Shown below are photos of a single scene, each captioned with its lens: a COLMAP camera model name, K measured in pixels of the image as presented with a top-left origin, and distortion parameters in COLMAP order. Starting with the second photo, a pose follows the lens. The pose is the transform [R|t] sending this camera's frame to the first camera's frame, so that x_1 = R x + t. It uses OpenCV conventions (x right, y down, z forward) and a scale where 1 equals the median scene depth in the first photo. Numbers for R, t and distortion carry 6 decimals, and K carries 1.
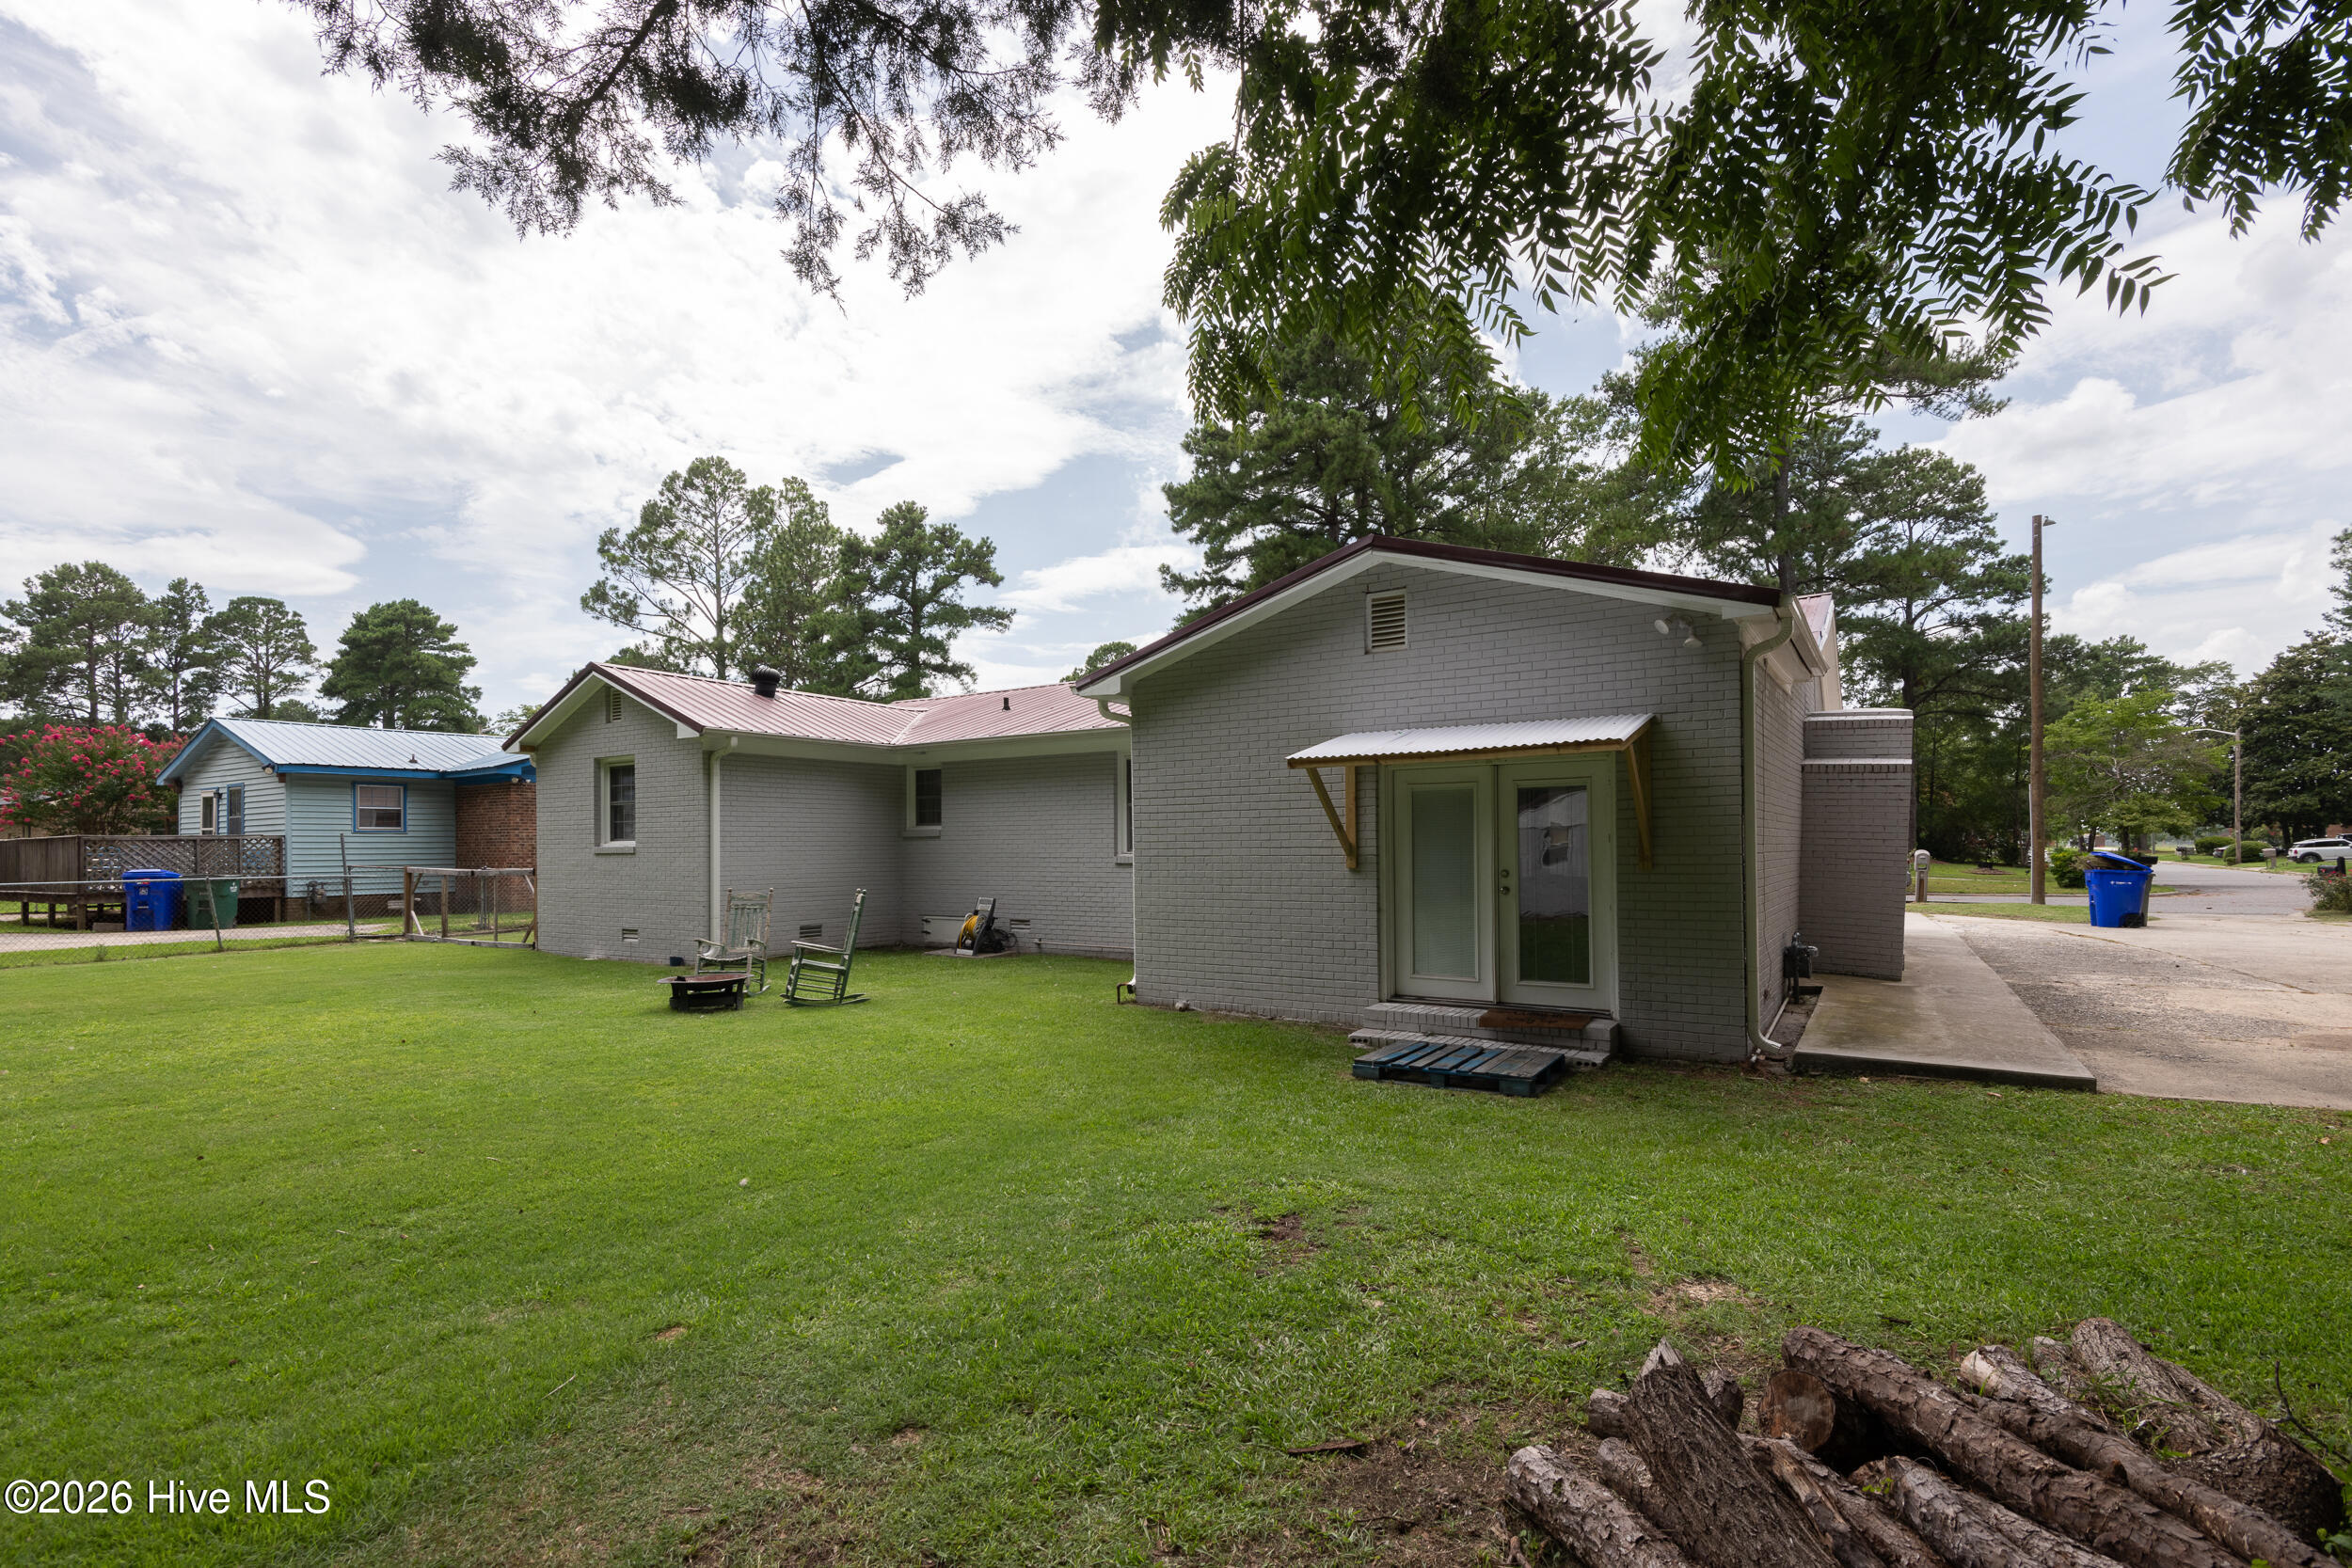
lens RADIAL K [[1113.6, 0, 1095.8], [0, 1113.6, 792.1], [0, 0, 1]] dist [0.032468, -0.011952]
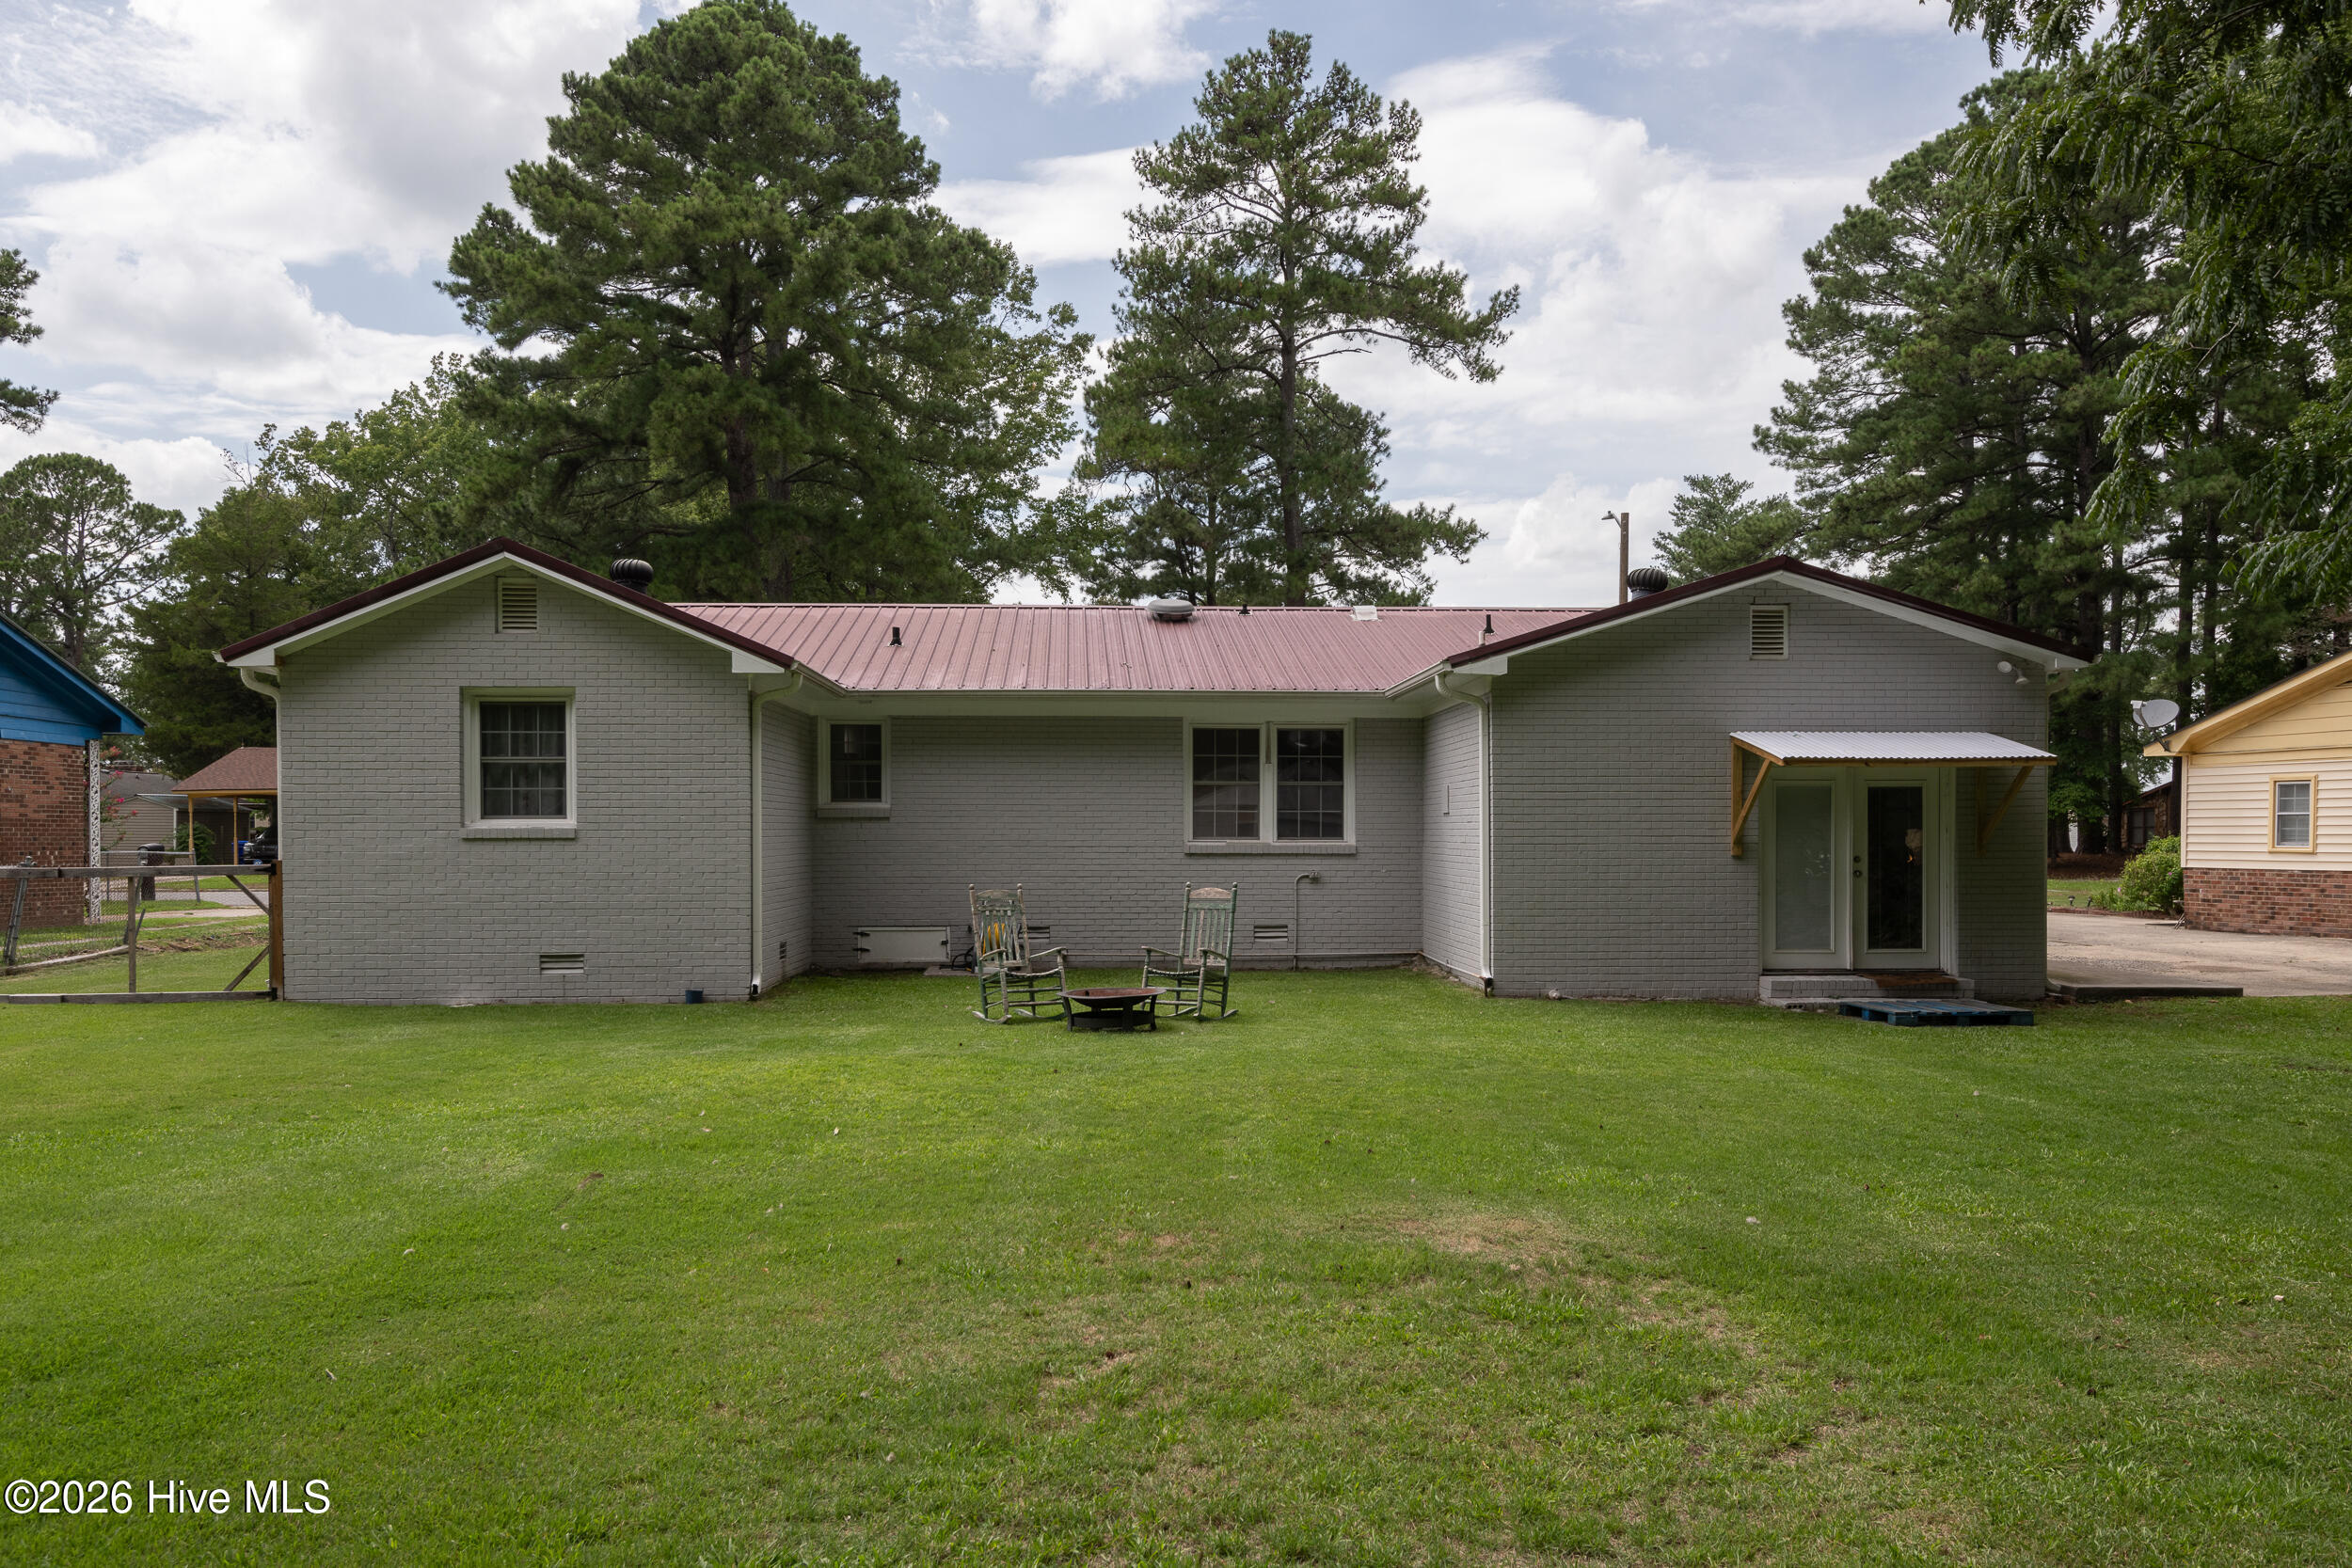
lens RADIAL K [[1710.6, 0, 1135.6], [0, 1710.6, 806.5], [0, 0, 1]] dist [0.031198, -0.006099]
pose [[0.805466, 0.014544, 0.592463, -0.741258], [-0.034737, 0.999139, 0.022698, 0.001669], [-0.591623, -0.038863, 0.805278, -0.001571]]
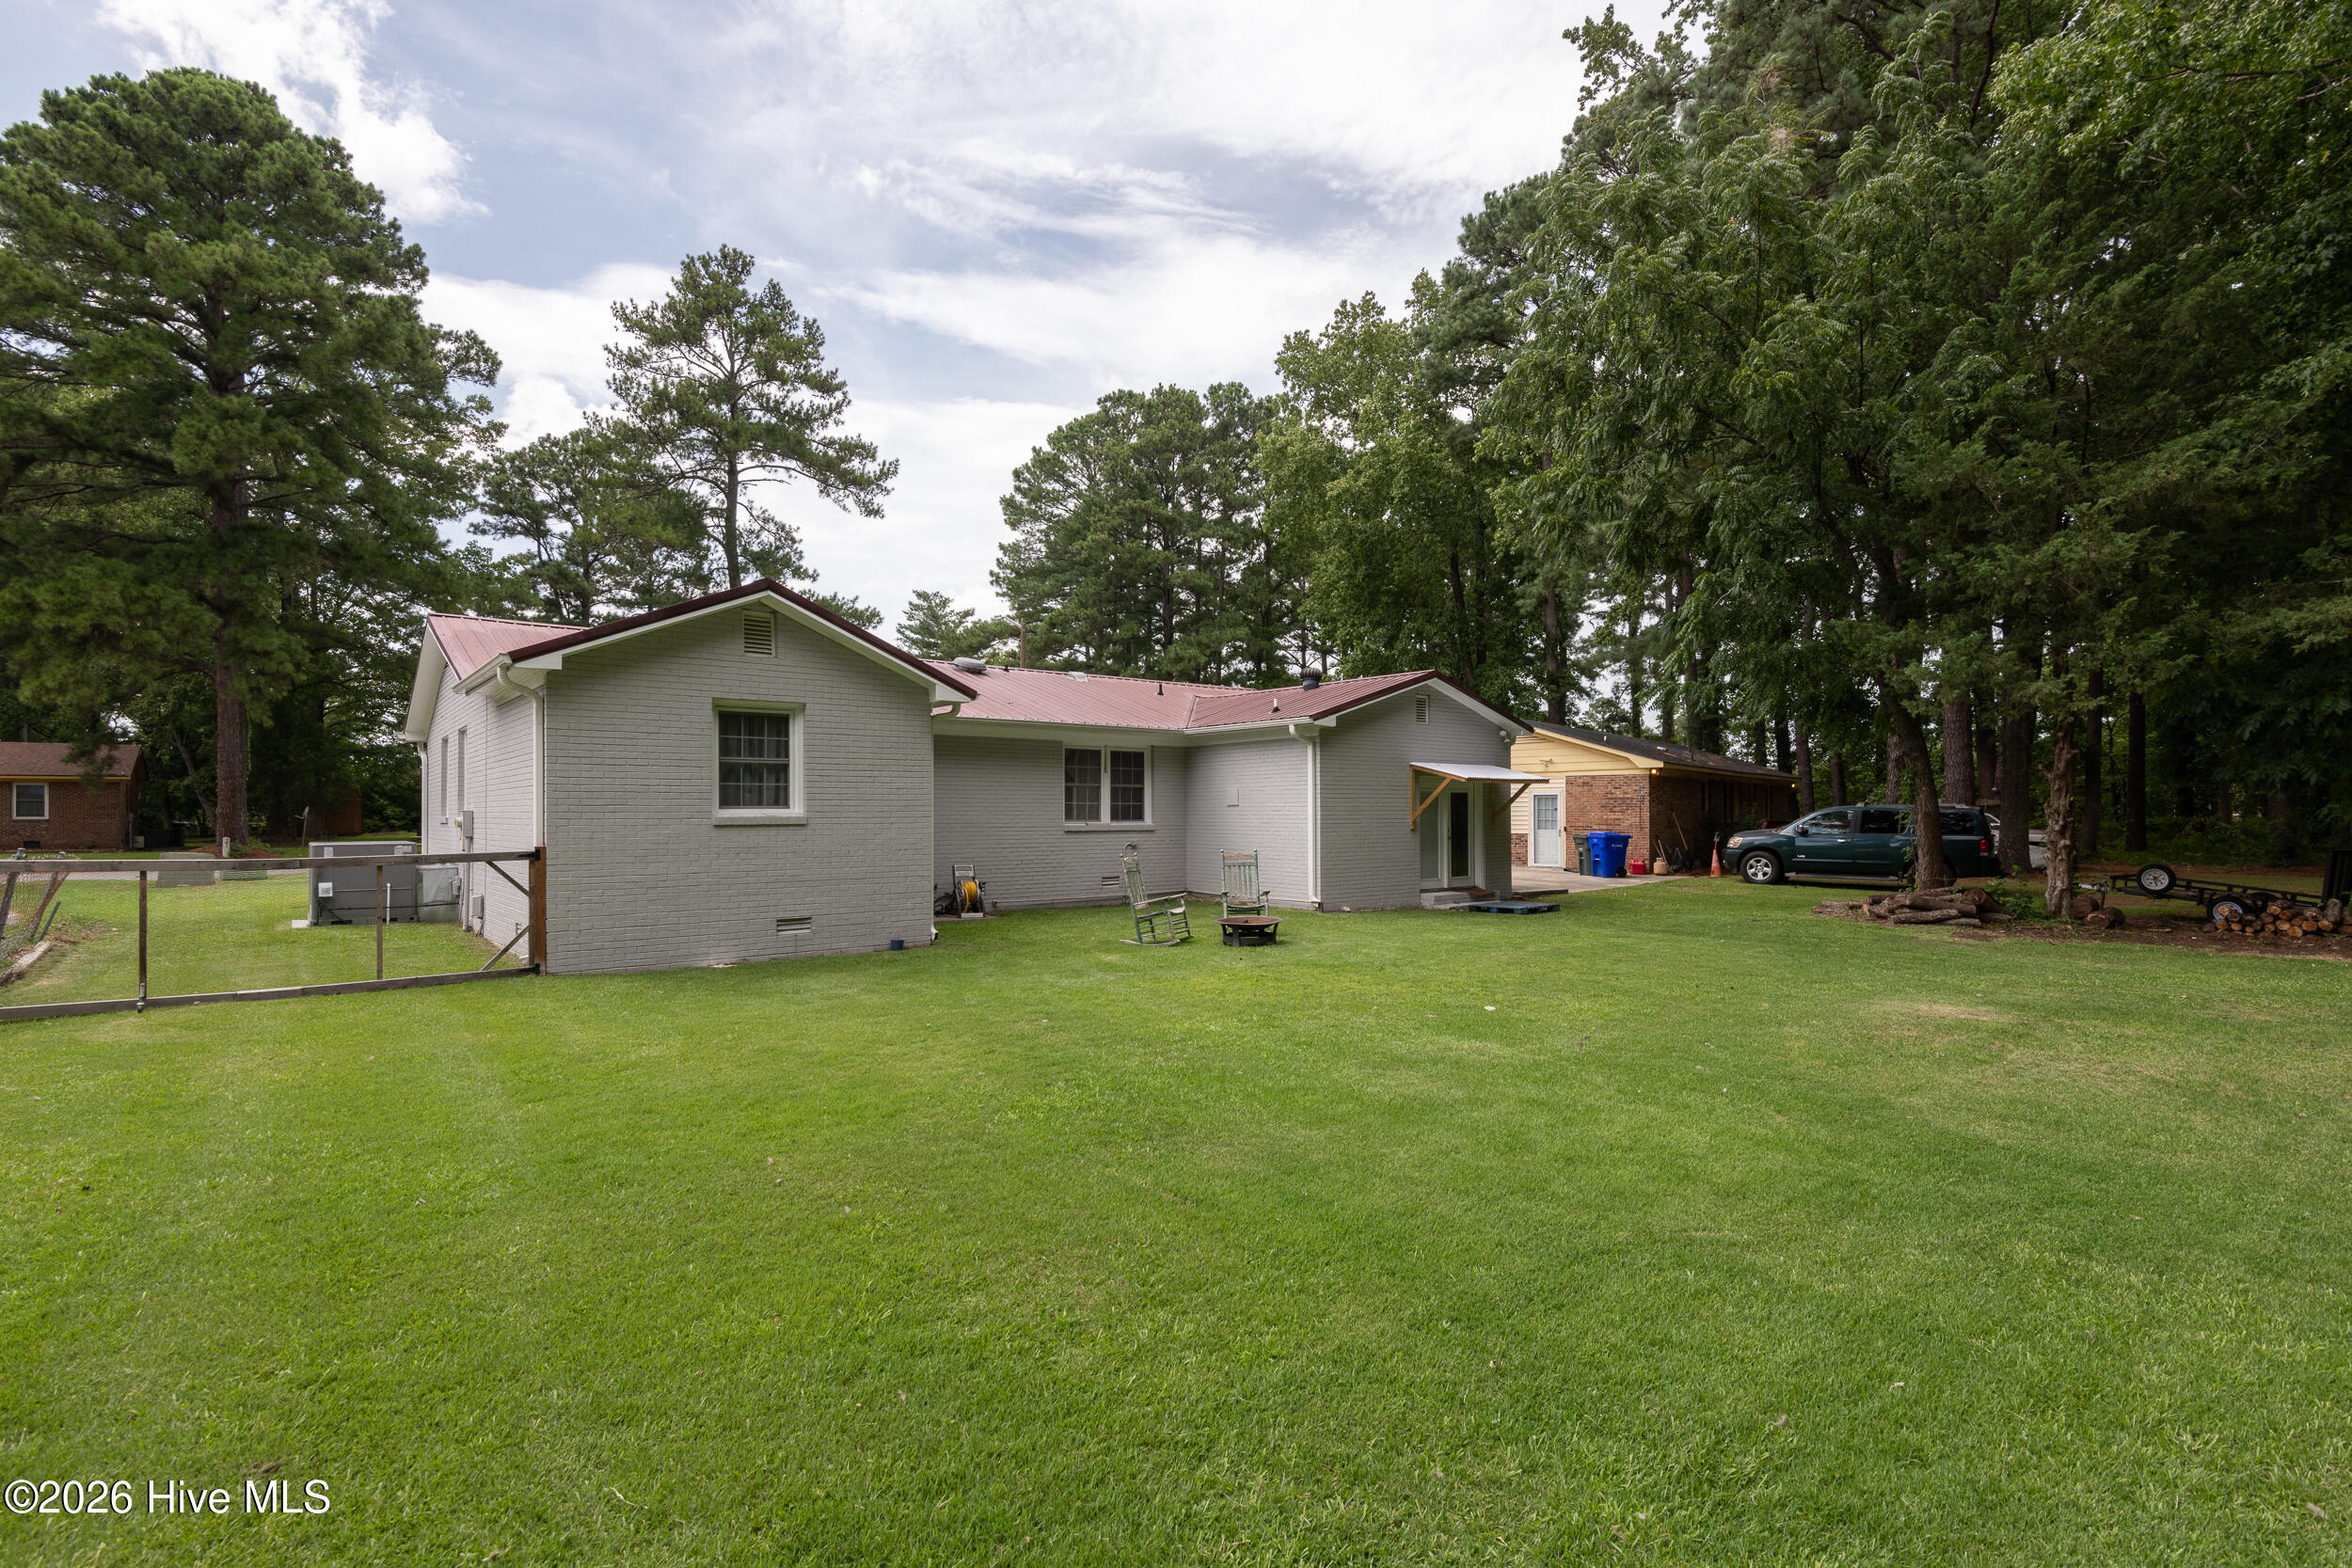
lens RADIAL K [[1113.6, 0, 1171.4], [0, 1113.6, 777.6], [0, 0, 1]] dist [0.032468, -0.011952]
pose [[0.301339, 0.035999, 0.952837, -1.105309], [-0.047812, 0.998600, -0.022607, 0.025863], [-0.952318, -0.038745, 0.302638, 0.496337]]
